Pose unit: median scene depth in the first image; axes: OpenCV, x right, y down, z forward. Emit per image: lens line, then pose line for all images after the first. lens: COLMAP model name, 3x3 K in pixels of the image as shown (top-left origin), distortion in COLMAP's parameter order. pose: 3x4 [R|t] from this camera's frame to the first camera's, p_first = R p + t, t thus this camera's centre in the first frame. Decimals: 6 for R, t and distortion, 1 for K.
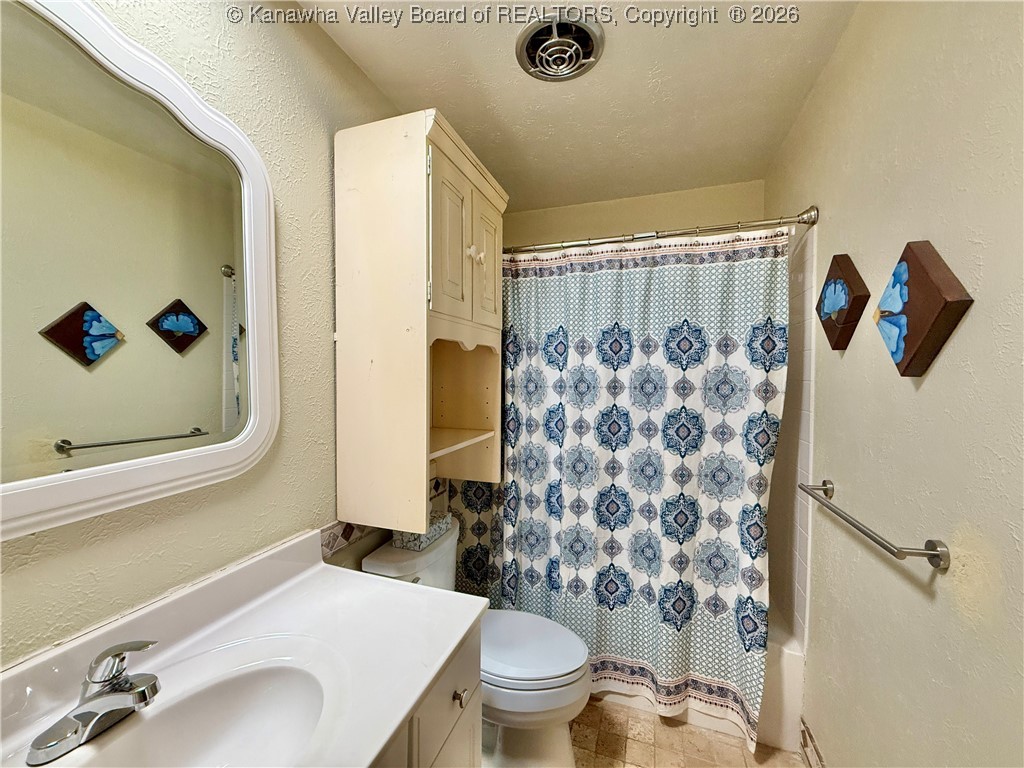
lens RADIAL K [[409.0, 0, 509.3], [0, 409.0, 385.6], [0, 0, 1]] dist [0.000927, -0.000129]
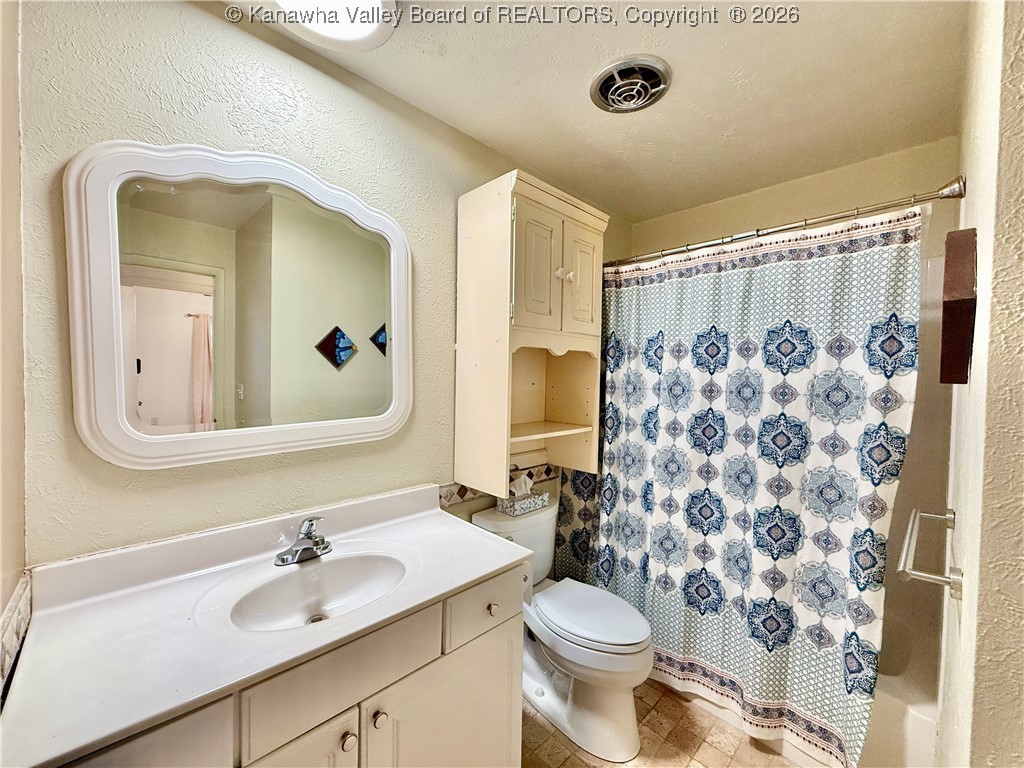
lens RADIAL K [[409.0, 0, 509.9], [0, 409.0, 386.4], [0, 0, 1]] dist [0.000927, -0.000129]
pose [[0.895703, 0.025104, -0.443943, 0.278466], [-0.027072, 0.999632, 0.001907, 0.004415], [0.443827, 0.010311, 0.896053, -0.115125]]
